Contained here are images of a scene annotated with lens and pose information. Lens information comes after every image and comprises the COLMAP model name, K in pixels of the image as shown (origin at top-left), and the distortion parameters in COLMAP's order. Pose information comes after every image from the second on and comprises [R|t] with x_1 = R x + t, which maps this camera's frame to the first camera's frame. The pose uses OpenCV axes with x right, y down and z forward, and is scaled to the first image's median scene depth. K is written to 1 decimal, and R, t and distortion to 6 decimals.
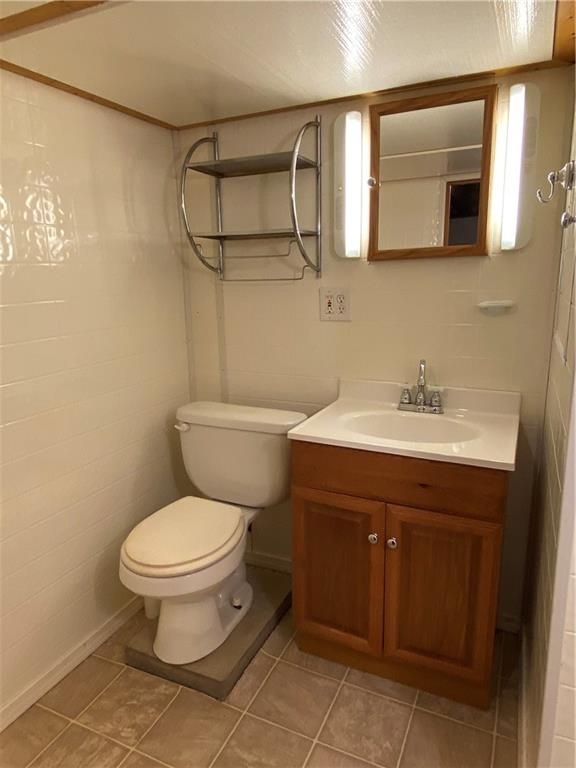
lens RADIAL K [[501.7, 0, 276.8], [0, 501.7, 383.6], [0, 0, 1]] dist [0.078673, -0.083102]
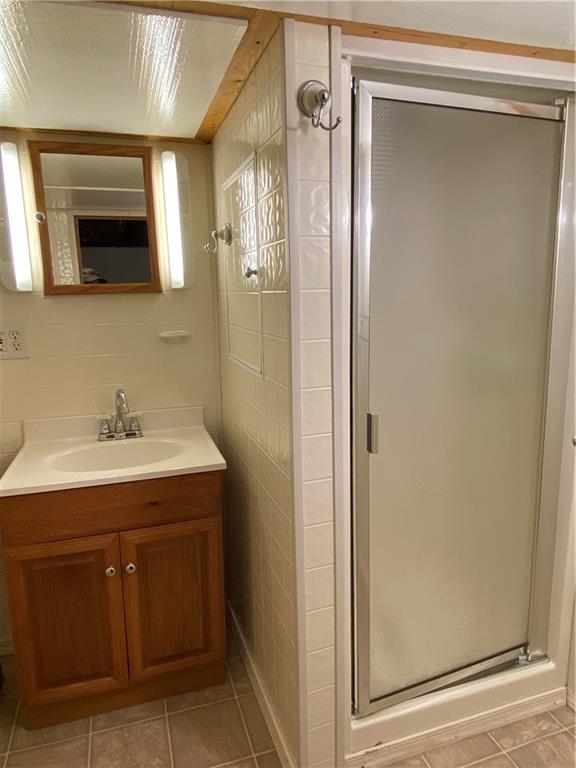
lens RADIAL K [[501.7, 0, 276.8], [0, 501.7, 383.6], [0, 0, 1]] dist [0.078673, -0.083102]
pose [[0.737443, -0.119572, 0.664741, -0.179844], [0.152170, 0.988314, 0.008962, -0.019441], [-0.658044, 0.094545, 0.747020, -0.004259]]
